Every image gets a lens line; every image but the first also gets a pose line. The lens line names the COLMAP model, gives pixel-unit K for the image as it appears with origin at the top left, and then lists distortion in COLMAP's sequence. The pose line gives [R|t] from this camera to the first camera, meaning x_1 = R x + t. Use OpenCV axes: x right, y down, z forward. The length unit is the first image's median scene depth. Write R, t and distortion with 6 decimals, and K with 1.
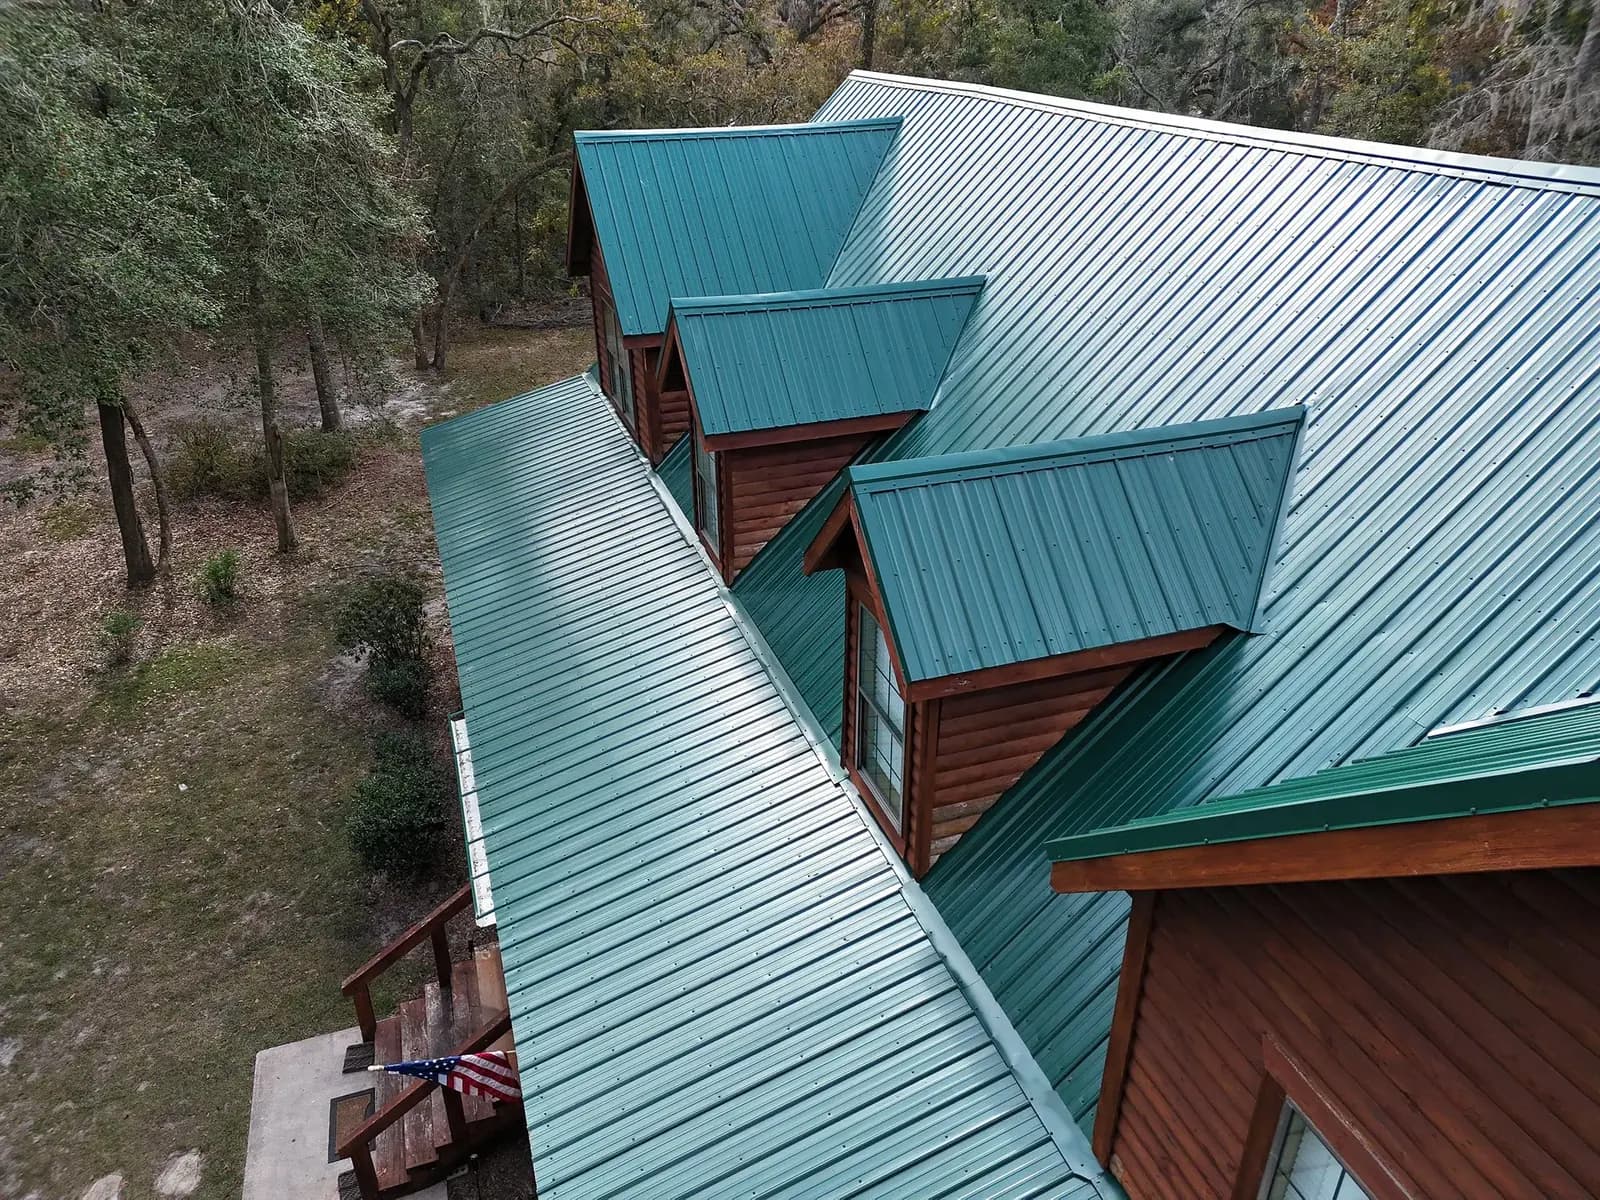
lens RADIAL K [[1116.4, 0, 803.4], [0, 1116.4, 596.3], [0, 0, 1]] dist [0.073149, -0.074324]
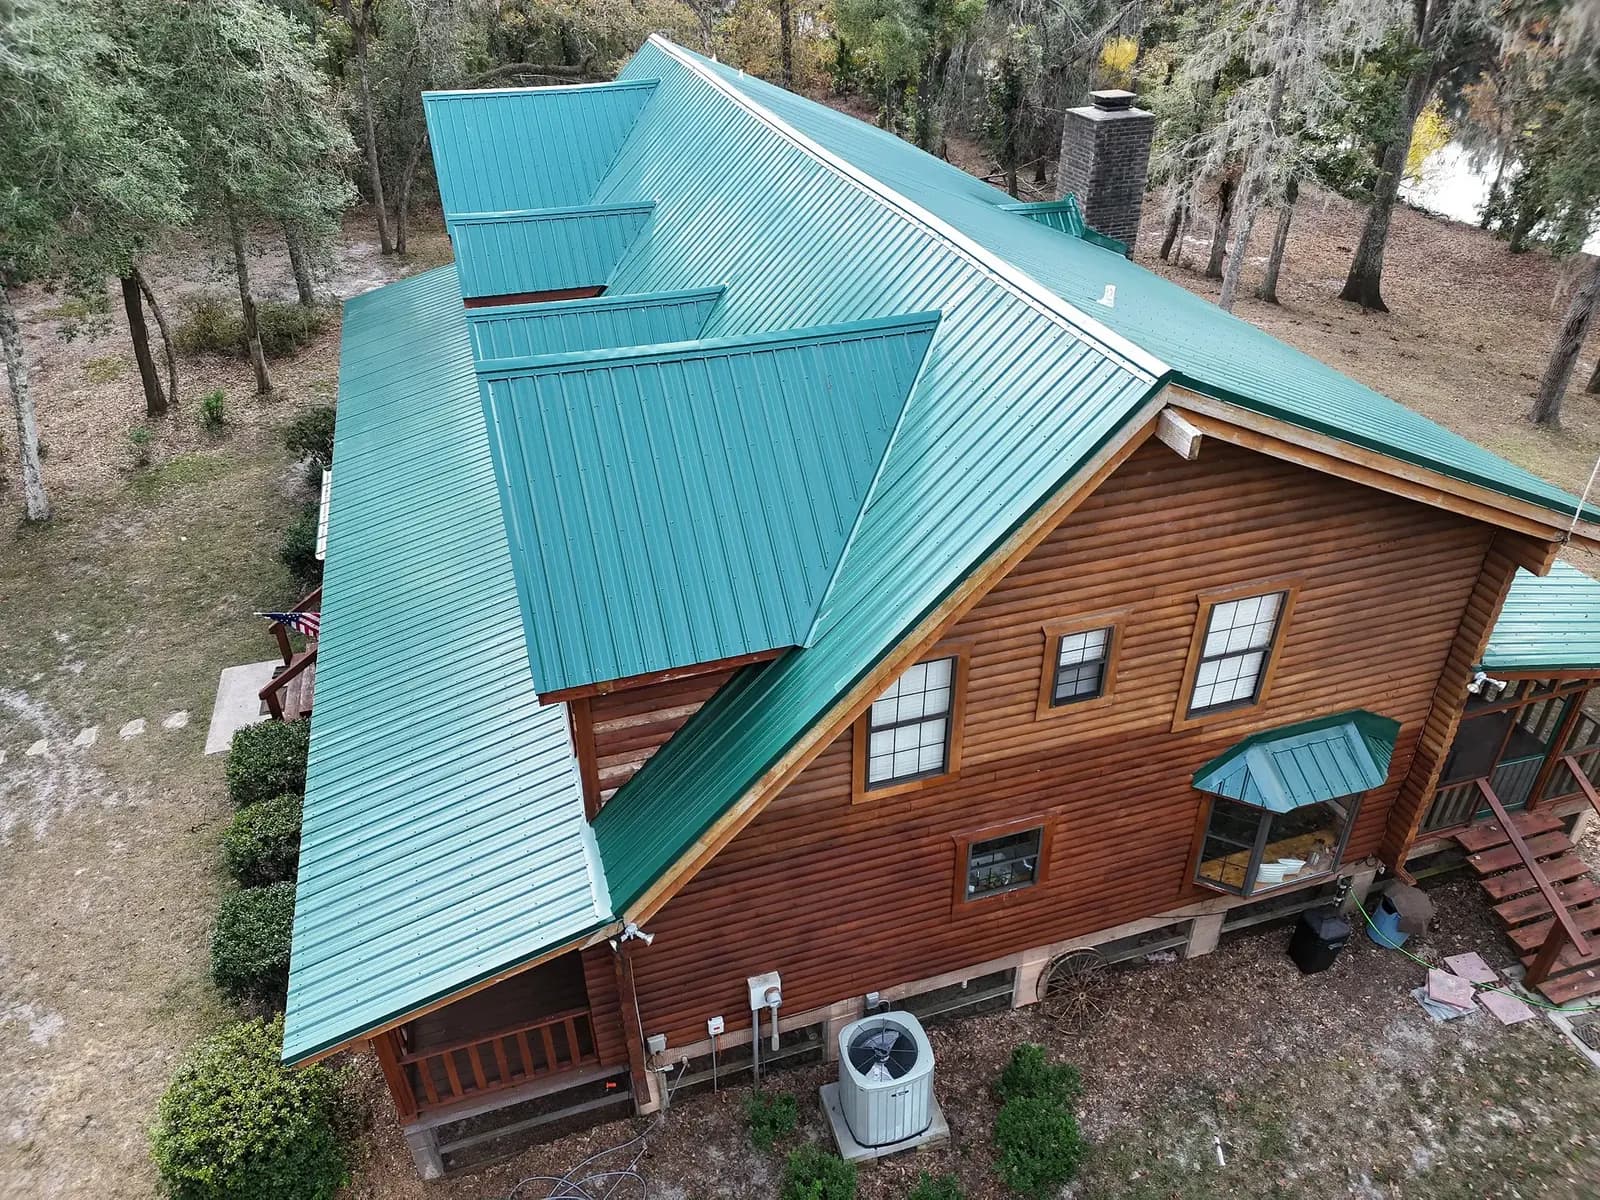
lens RADIAL K [[1116.4, 0, 803.4], [0, 1116.4, 596.3], [0, 0, 1]] dist [0.073149, -0.074324]
pose [[0.999325, 0.018547, -0.031700, 0.313869], [-0.015458, 0.995352, 0.095051, 0.085864], [0.033316, -0.094497, 0.994968, -0.461999]]
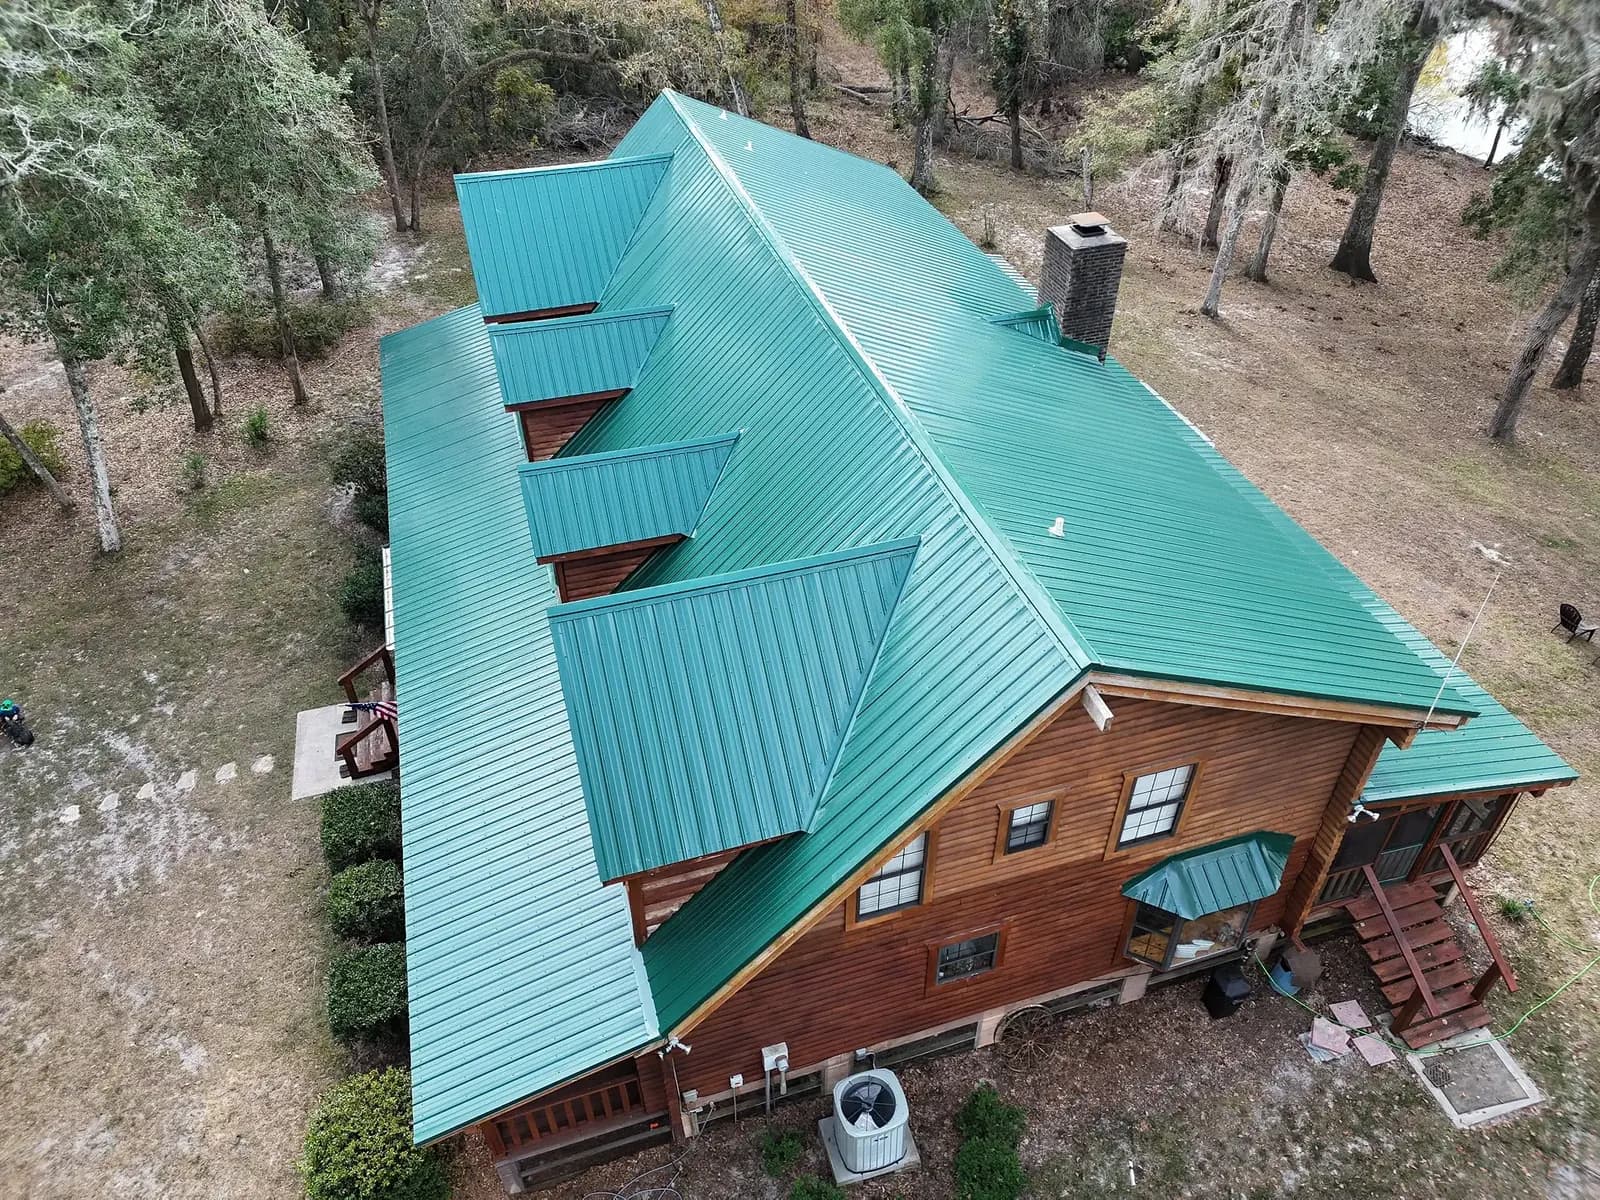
lens RADIAL K [[1116.4, 0, 803.4], [0, 1116.4, 596.3], [0, 0, 1]] dist [0.073149, -0.074324]
pose [[0.999204, 0.026181, -0.030109, 0.311398], [-0.019464, 0.978574, 0.204974, -0.146836], [0.034830, -0.204224, 0.978304, -0.585364]]
